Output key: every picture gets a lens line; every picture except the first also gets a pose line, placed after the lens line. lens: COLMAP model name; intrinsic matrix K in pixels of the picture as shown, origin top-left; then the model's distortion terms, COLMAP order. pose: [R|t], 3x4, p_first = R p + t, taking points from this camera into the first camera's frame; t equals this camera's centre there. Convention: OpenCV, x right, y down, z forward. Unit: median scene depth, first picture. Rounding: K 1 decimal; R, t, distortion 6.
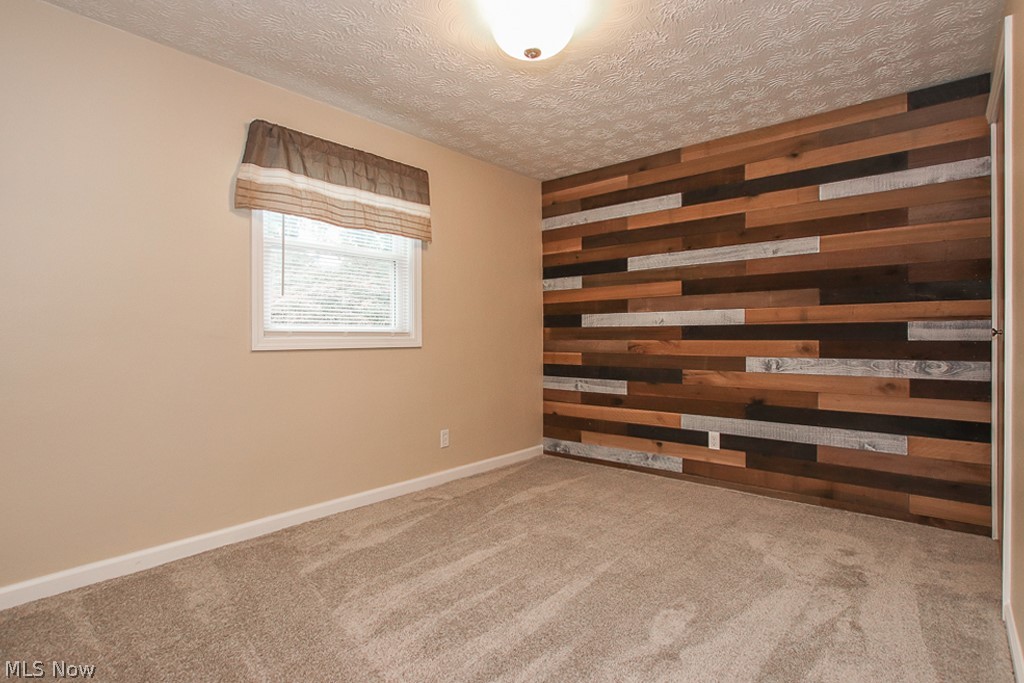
lens RADIAL K [[497.8, 0, 510.3], [0, 497.8, 337.3], [0, 0, 1]] dist [-0.016351, 0.000162]
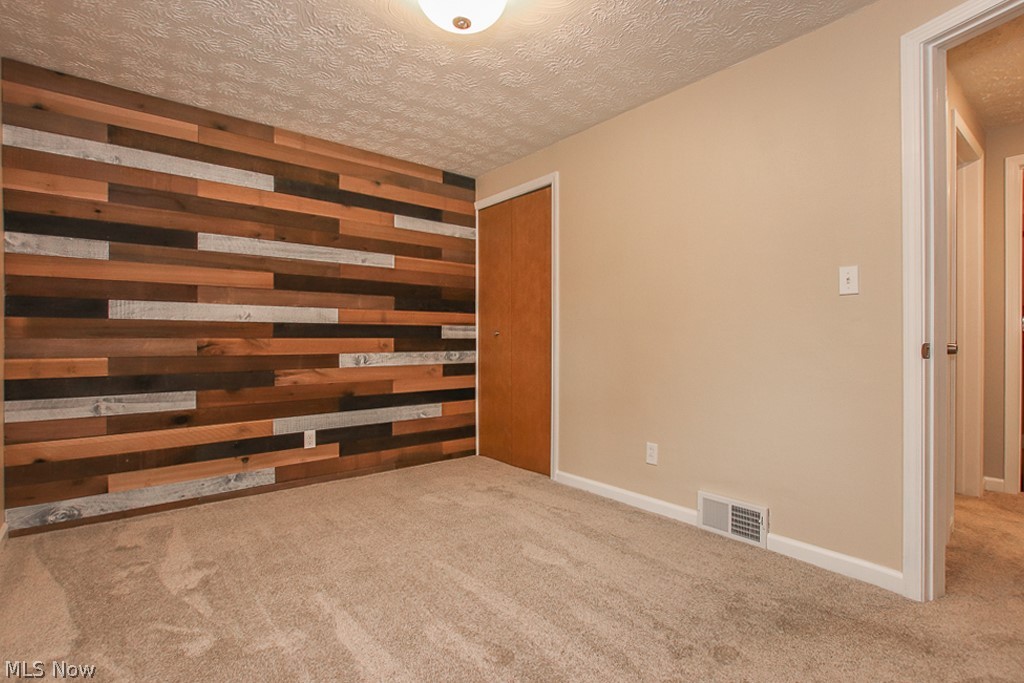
lens RADIAL K [[497.8, 0, 510.3], [0, 497.8, 337.3], [0, 0, 1]] dist [-0.016351, 0.000162]
pose [[0.160122, 0.002511, 0.987094, -0.505105], [-0.003765, 0.999991, -0.001933, 0.004593], [-0.987090, -0.003407, 0.160130, 0.445147]]
